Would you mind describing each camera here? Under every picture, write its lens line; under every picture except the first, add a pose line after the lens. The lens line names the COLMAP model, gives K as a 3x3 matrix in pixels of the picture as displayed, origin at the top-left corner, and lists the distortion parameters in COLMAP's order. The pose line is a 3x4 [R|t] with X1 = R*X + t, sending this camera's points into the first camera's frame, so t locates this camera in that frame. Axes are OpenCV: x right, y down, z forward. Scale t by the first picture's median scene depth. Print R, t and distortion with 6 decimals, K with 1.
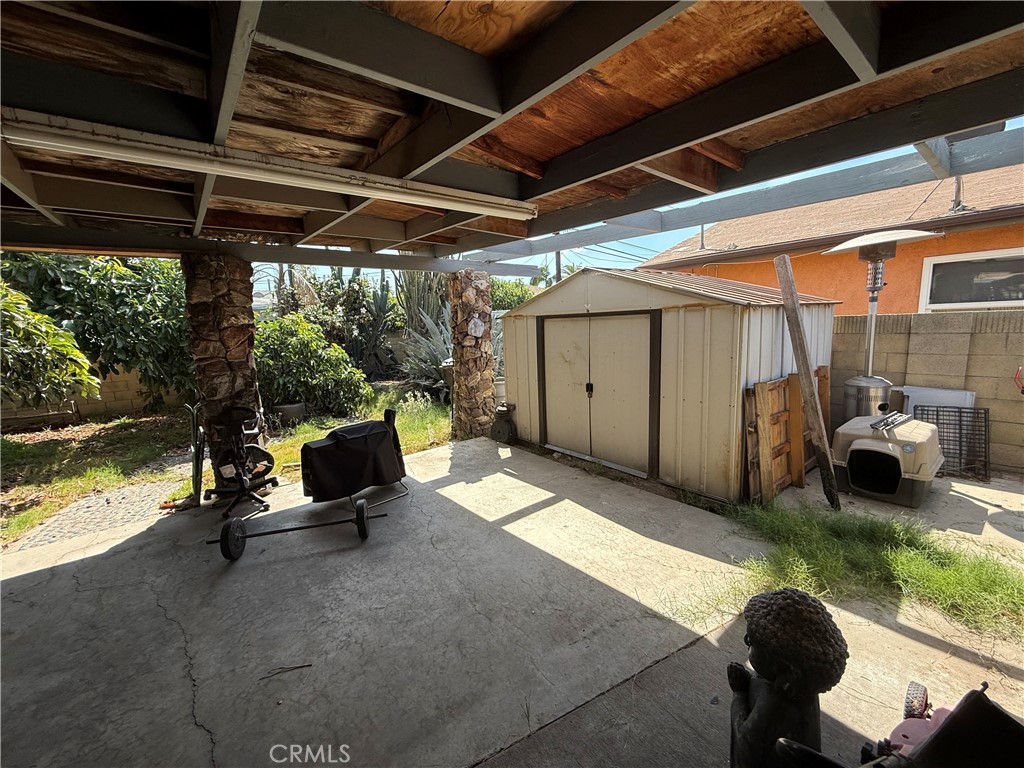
lens RADIAL K [[409.2, 0, 512.0], [0, 409.2, 384.0], [0, 0, 1]] dist [-0.000009, 0.000007]
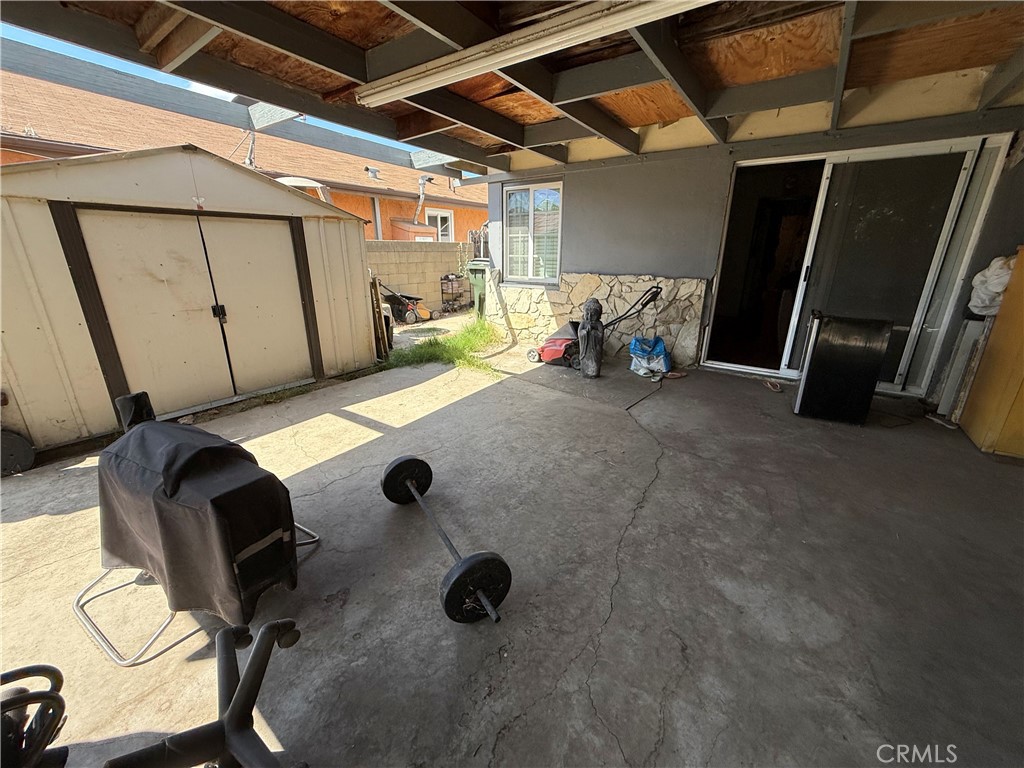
lens RADIAL K [[410.4, 0, 510.0], [0, 410.4, 384.0], [0, 0, 1]] dist [0.001759, 0.000223]
pose [[-0.271618, -0.263194, 0.925717, -0.747940], [0.149438, 0.938679, 0.310726, -0.021597], [-0.950732, 0.222736, -0.215631, 0.679729]]
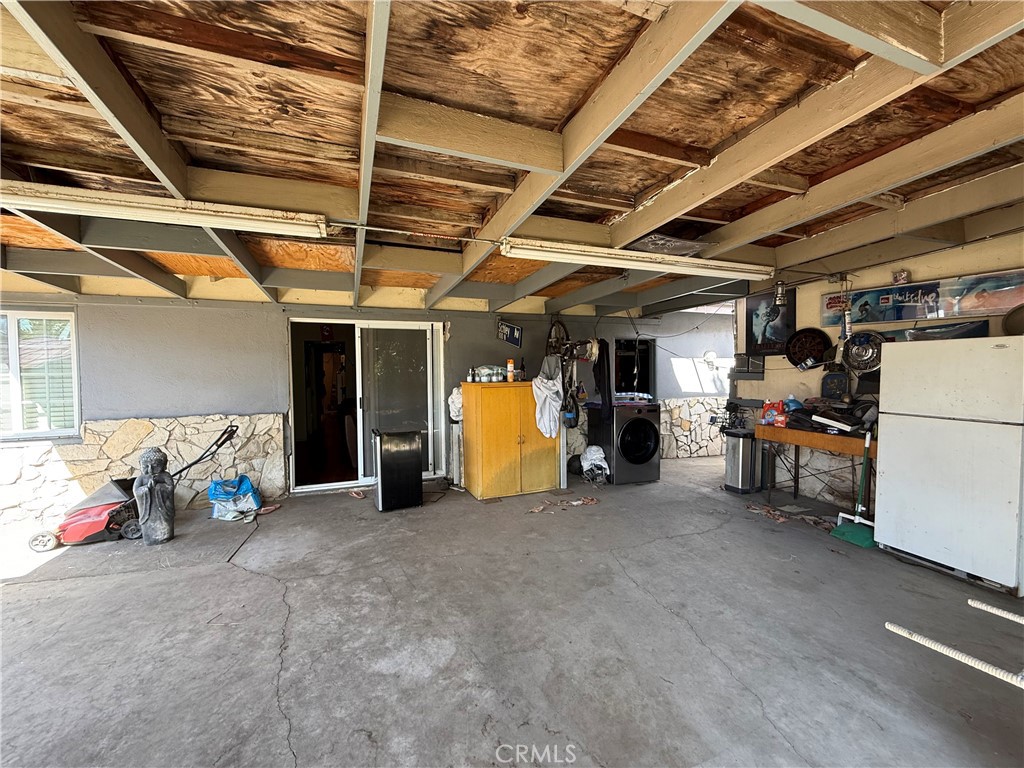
lens RADIAL K [[410.4, 0, 510.0], [0, 410.4, 384.0], [0, 0, 1]] dist [0.001759, 0.000223]
pose [[-0.953318, 0.044508, 0.298671, -0.790075], [0.094906, 0.983120, 0.156421, -0.068165], [-0.286667, 0.177464, -0.941450, 0.789789]]
